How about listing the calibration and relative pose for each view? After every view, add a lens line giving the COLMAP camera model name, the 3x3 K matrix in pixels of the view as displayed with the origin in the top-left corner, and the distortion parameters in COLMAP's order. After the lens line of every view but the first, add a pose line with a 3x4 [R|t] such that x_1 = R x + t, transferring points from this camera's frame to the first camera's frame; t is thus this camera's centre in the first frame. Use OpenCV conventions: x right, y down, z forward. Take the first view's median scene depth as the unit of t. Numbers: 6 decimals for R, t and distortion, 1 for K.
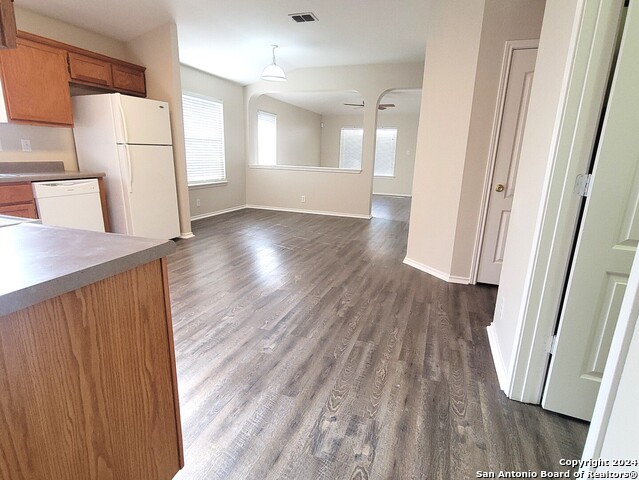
lens RADIAL K [[340.7, 0, 319.5], [0, 340.7, 240.0], [0, 0, 1]] dist [0.000558, 0.000092]
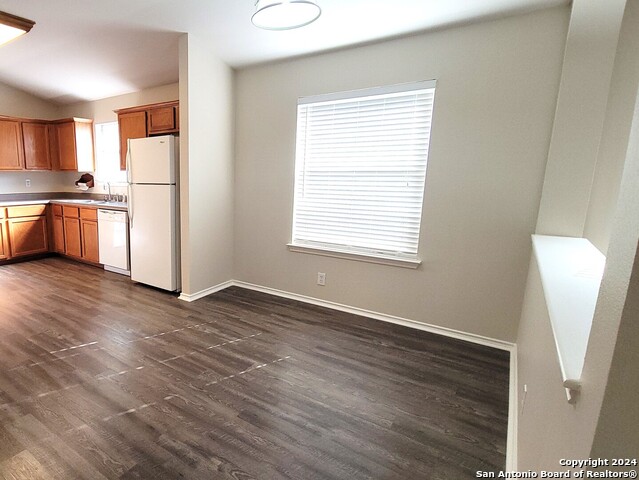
lens RADIAL K [[340.7, 0, 319.5], [0, 340.7, 240.0], [0, 0, 1]] dist [0.000558, 0.000092]
pose [[-0.247985, 0.138178, -0.958859, 0.203045], [-0.253124, 0.946150, 0.201811, -0.277168], [0.935110, 0.292757, -0.199655, 1.049680]]
